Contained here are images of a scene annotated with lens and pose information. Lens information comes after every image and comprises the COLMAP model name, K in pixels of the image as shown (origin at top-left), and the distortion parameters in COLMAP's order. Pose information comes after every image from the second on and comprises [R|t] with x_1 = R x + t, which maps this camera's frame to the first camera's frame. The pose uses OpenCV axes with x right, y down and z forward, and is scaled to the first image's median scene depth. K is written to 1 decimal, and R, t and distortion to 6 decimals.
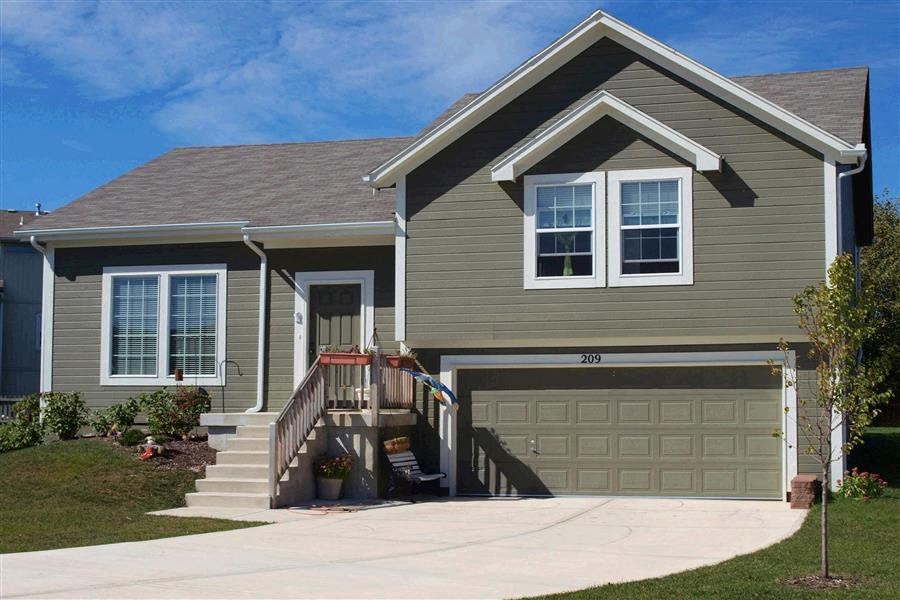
lens RADIAL K [[444.5, 0, 434.9], [0, 444.5, 300.8], [0, 0, 1]] dist [-0.061911, 0.027893]
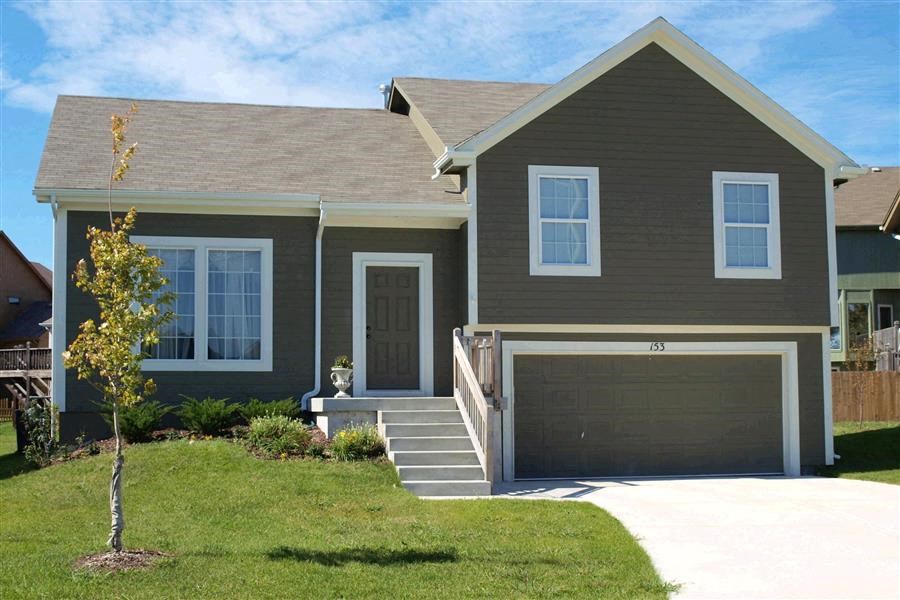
lens RADIAL K [[444.5, 0, 434.9], [0, 444.5, 300.8], [0, 0, 1]] dist [-0.061911, 0.027893]
pose [[0.990610, 0.029120, 0.133583, -0.284549], [-0.034372, 0.998717, 0.037186, -0.000960], [-0.132328, -0.041428, 0.990340, 0.015724]]
